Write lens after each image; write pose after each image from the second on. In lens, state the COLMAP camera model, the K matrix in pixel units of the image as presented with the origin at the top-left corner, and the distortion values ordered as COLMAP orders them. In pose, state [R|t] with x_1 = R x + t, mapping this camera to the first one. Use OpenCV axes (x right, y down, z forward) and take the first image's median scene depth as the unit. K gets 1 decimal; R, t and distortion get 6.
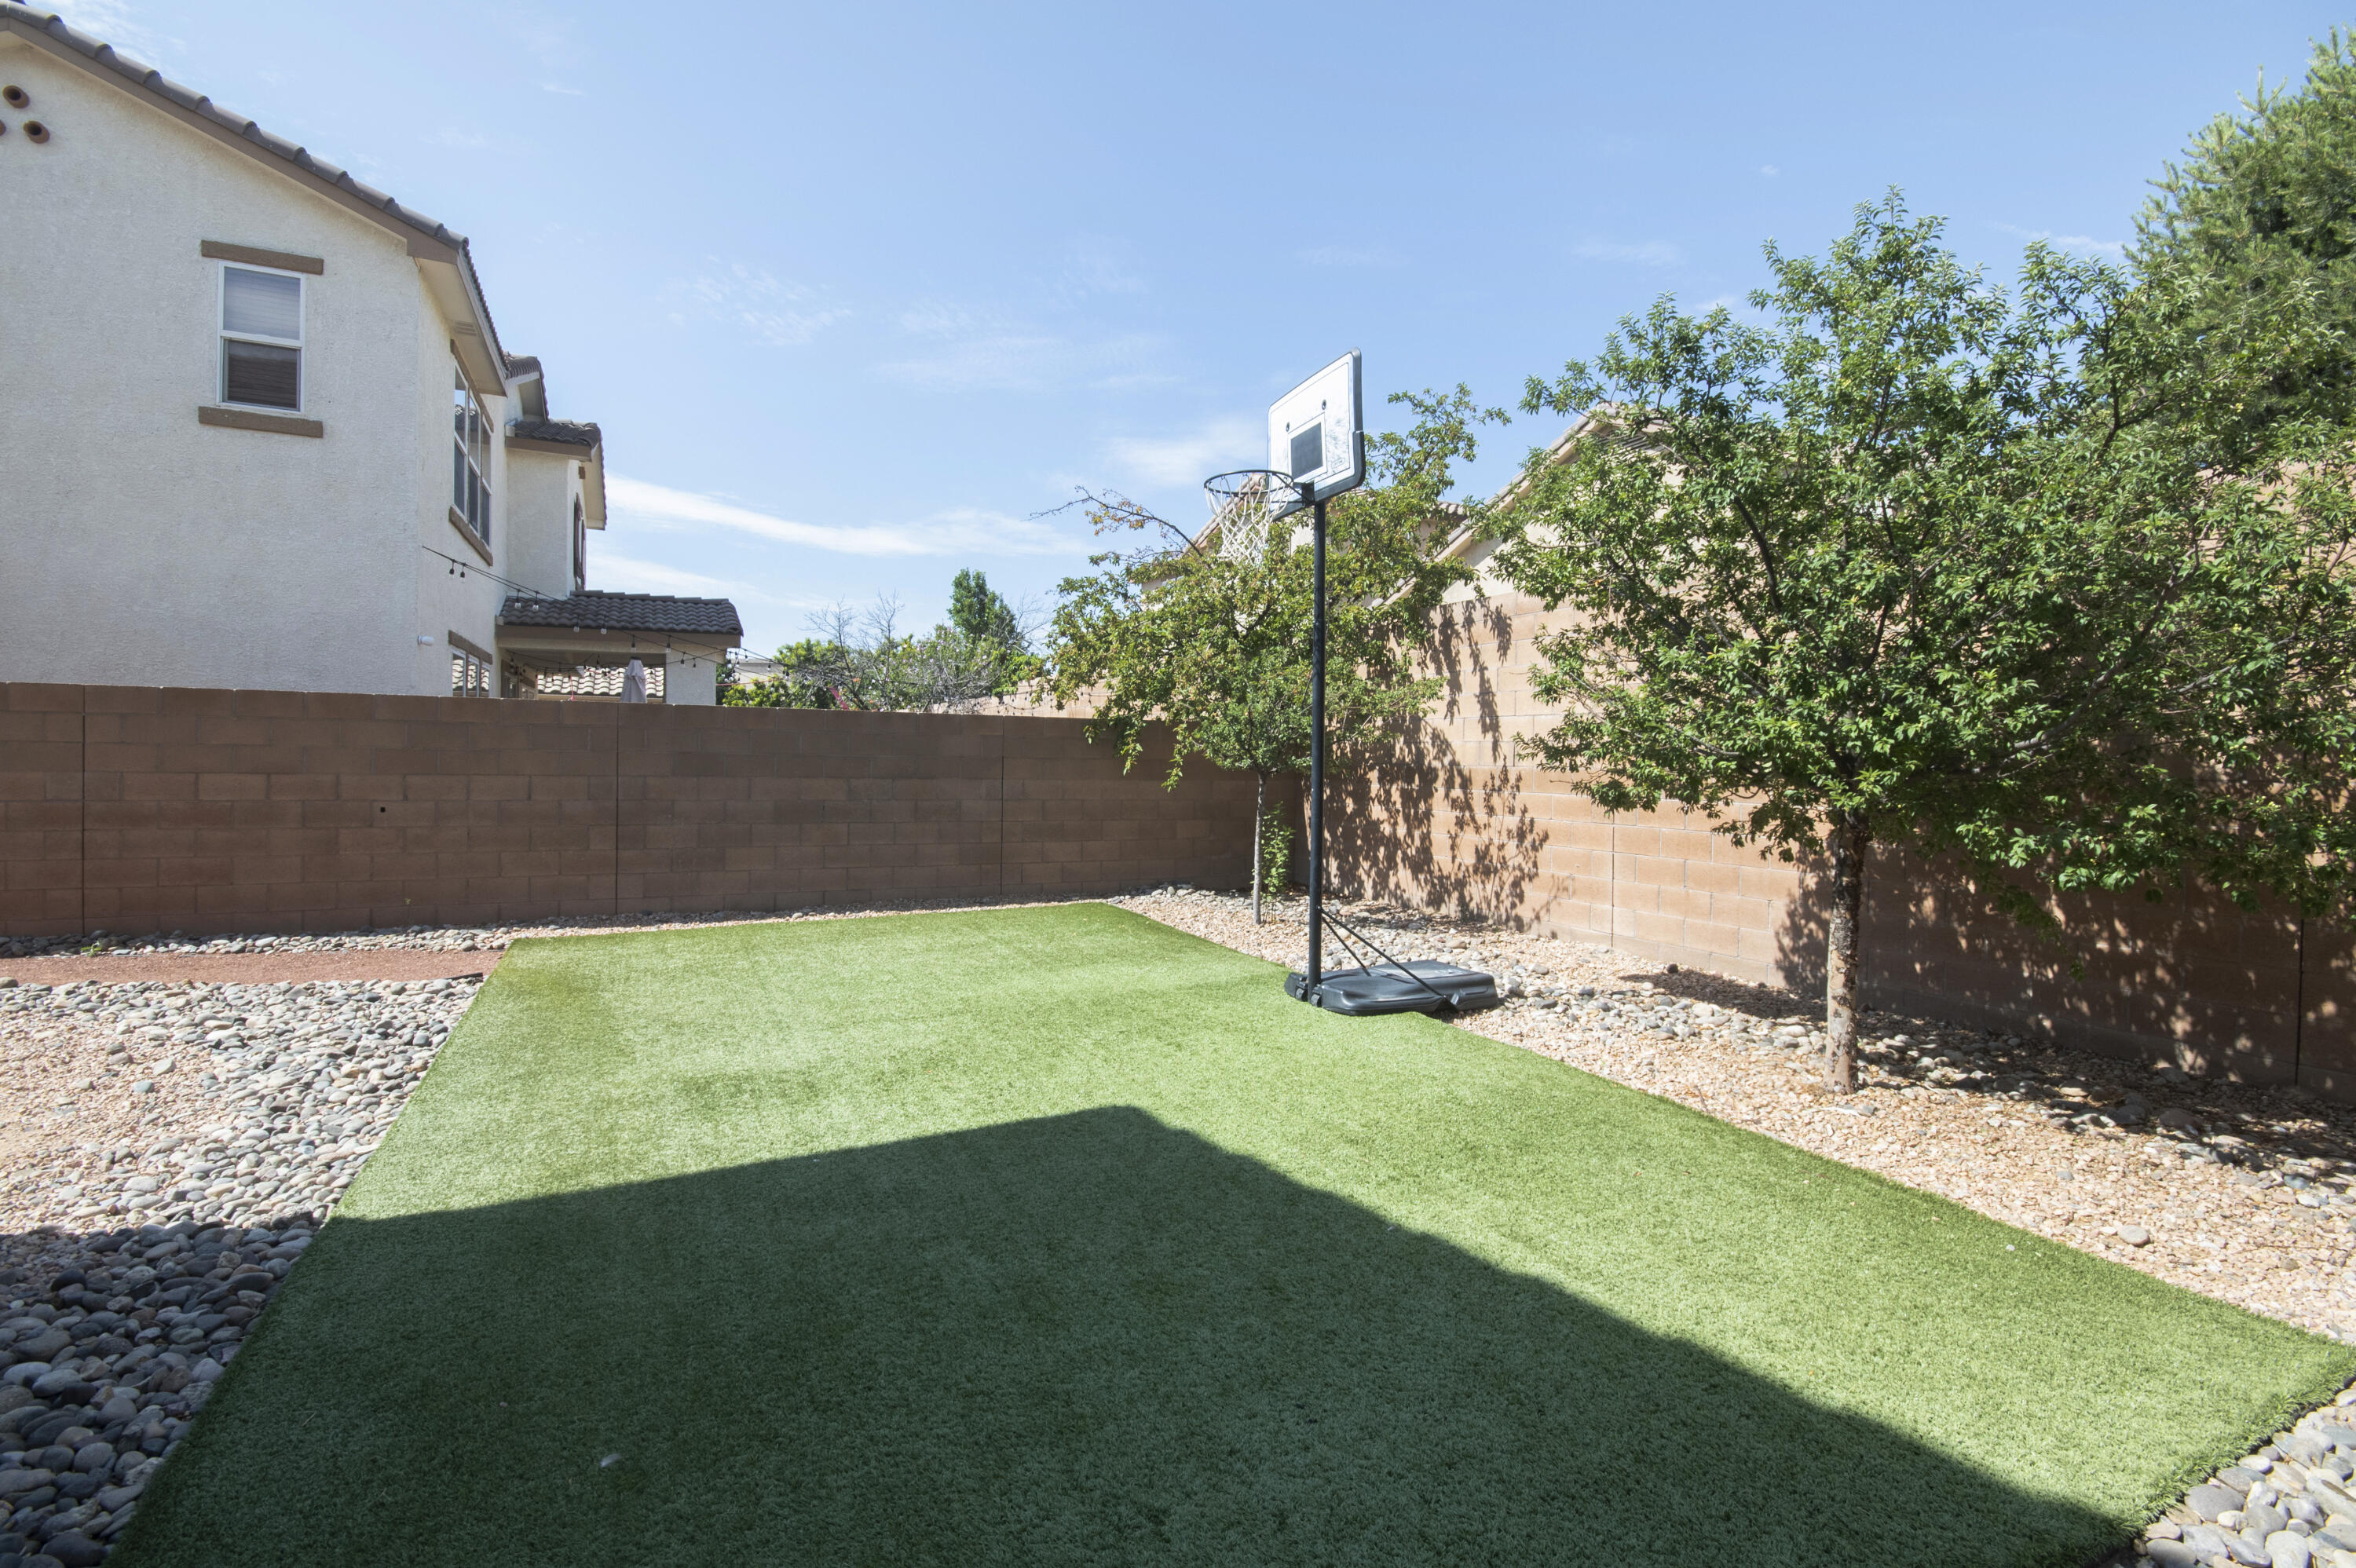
lens RADIAL K [[1048.9, 0, 1178.0], [0, 1048.9, 744.0], [0, 0, 1]] dist [-0.008728, 0.000307]
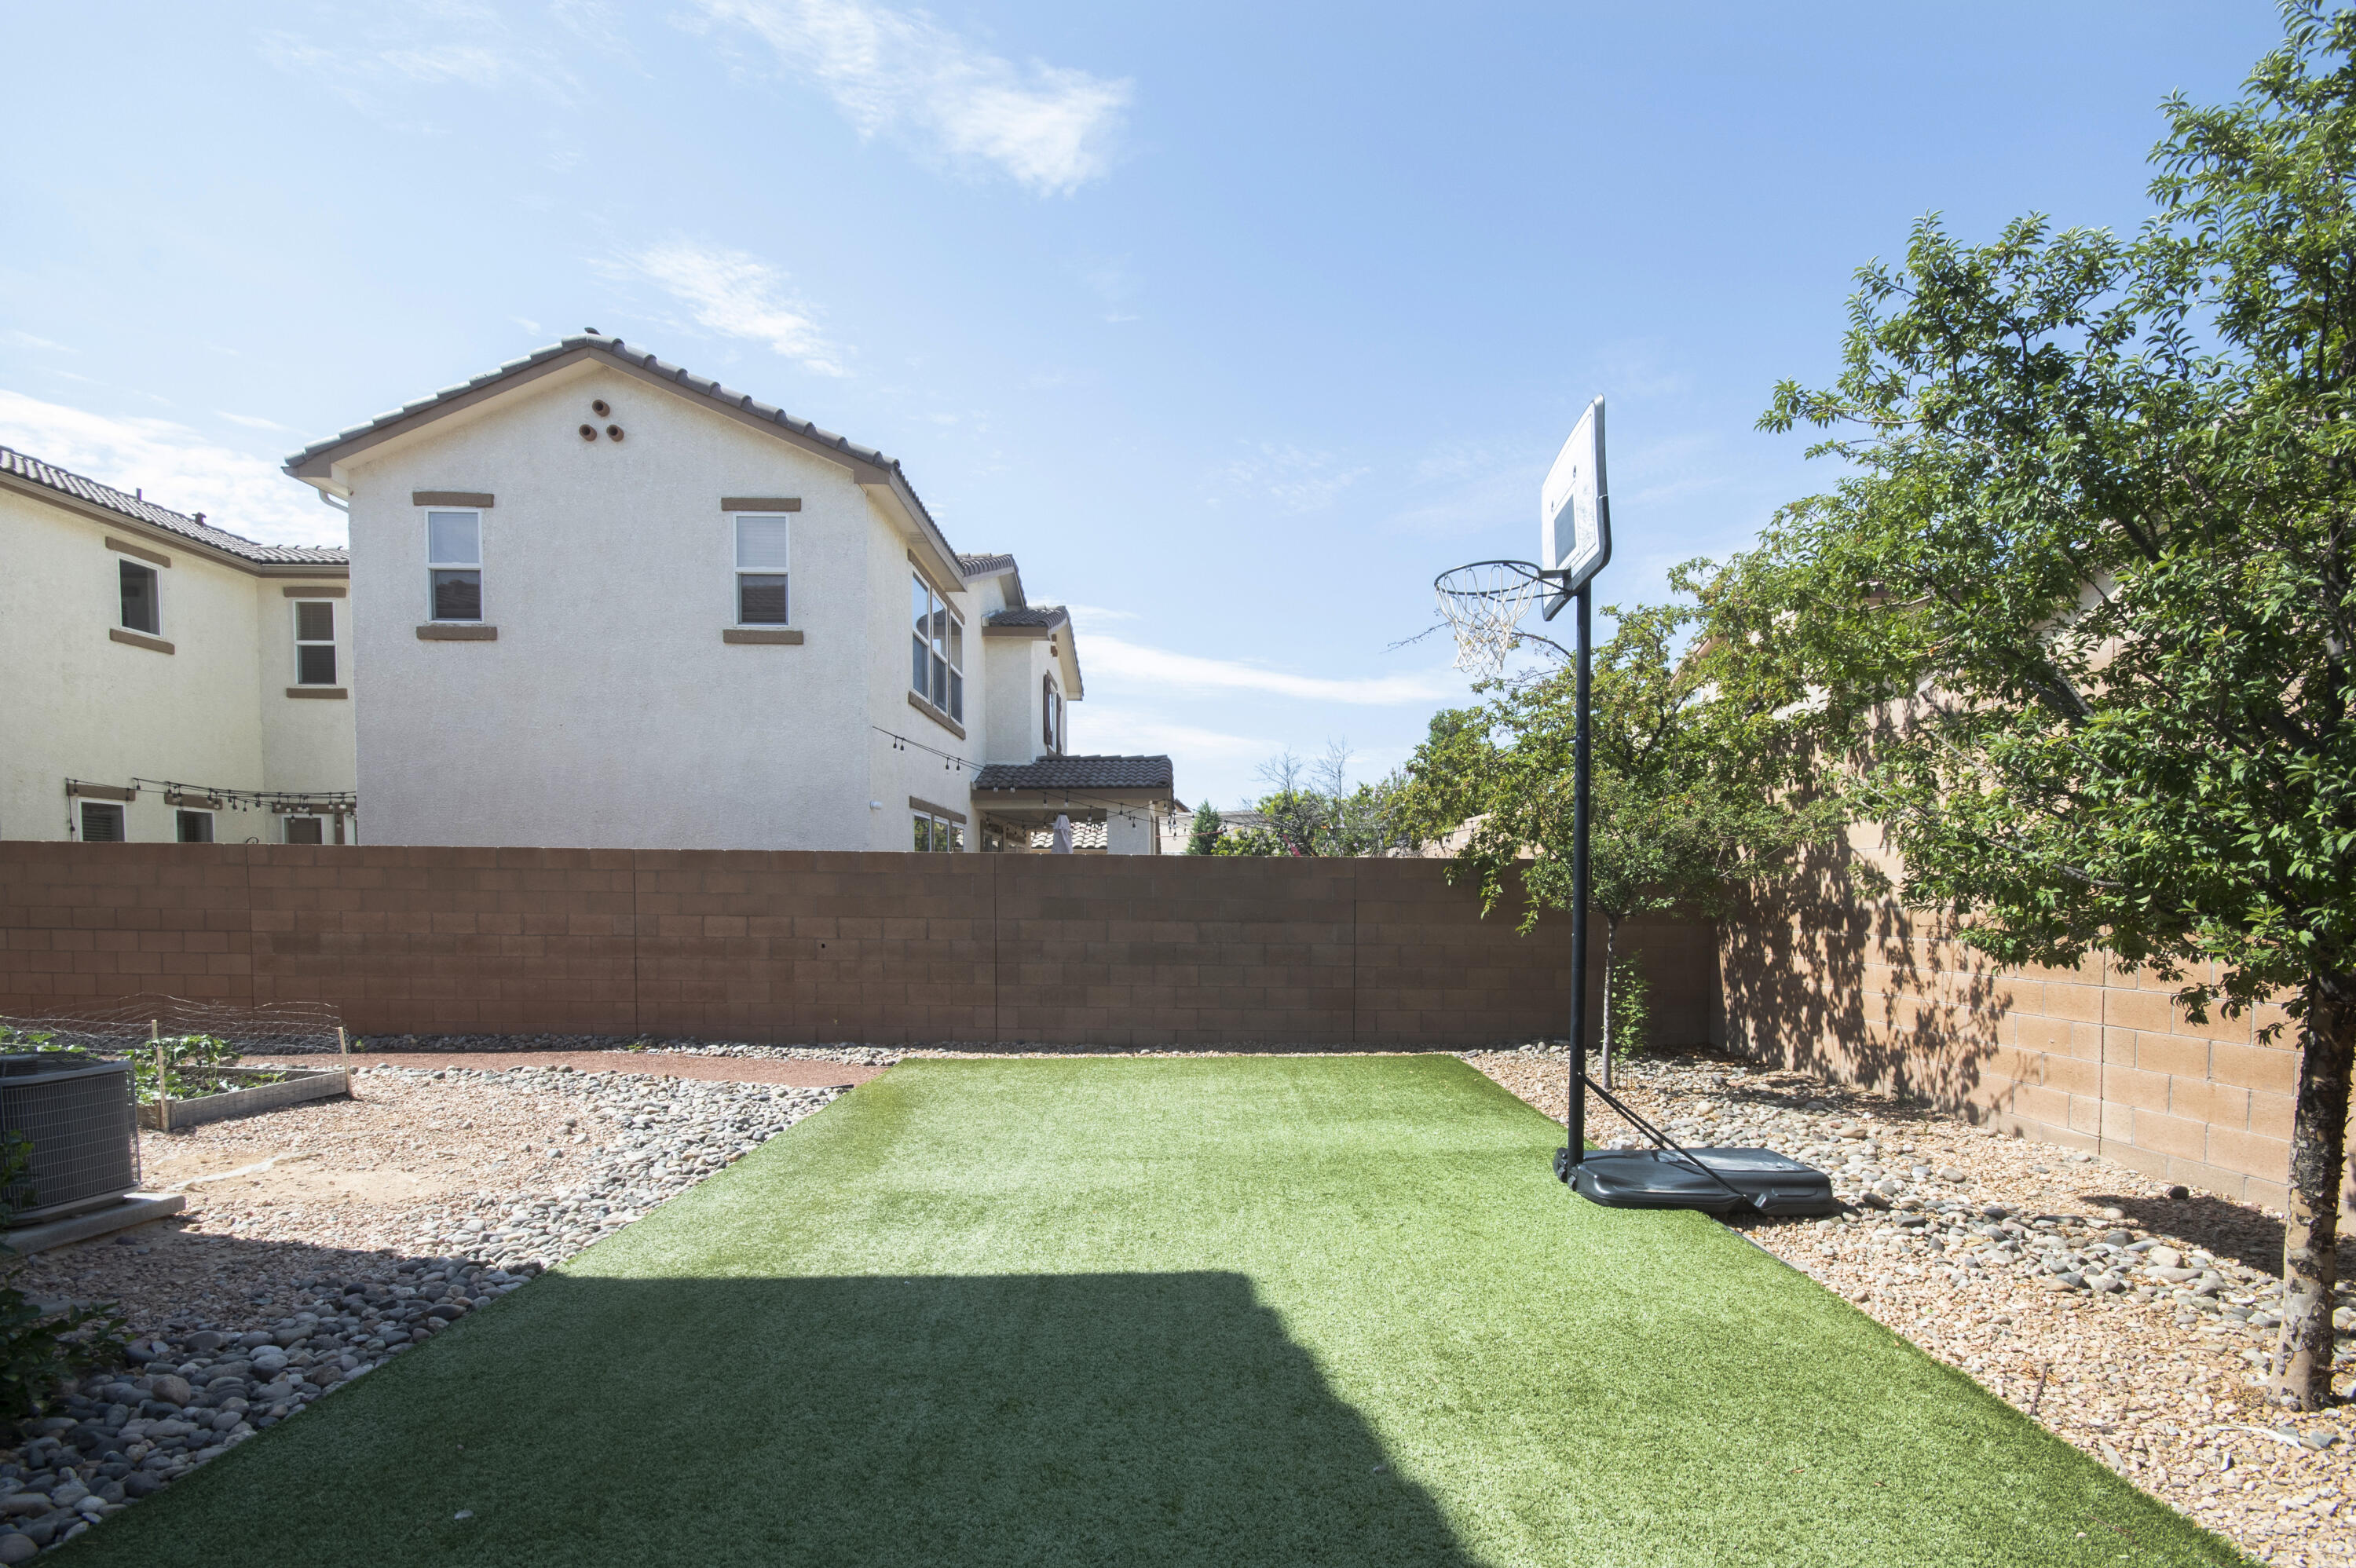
lens RADIAL K [[1052.4, 0, 1211.2], [0, 1052.4, 913.7], [0, 0, 1]] dist [-0.001667, 0.000027]
pose [[0.905228, -0.000358, -0.424925, 0.140158], [0.010571, 0.999709, 0.021676, 0.003213], [0.424794, -0.024114, 0.904969, 0.067544]]
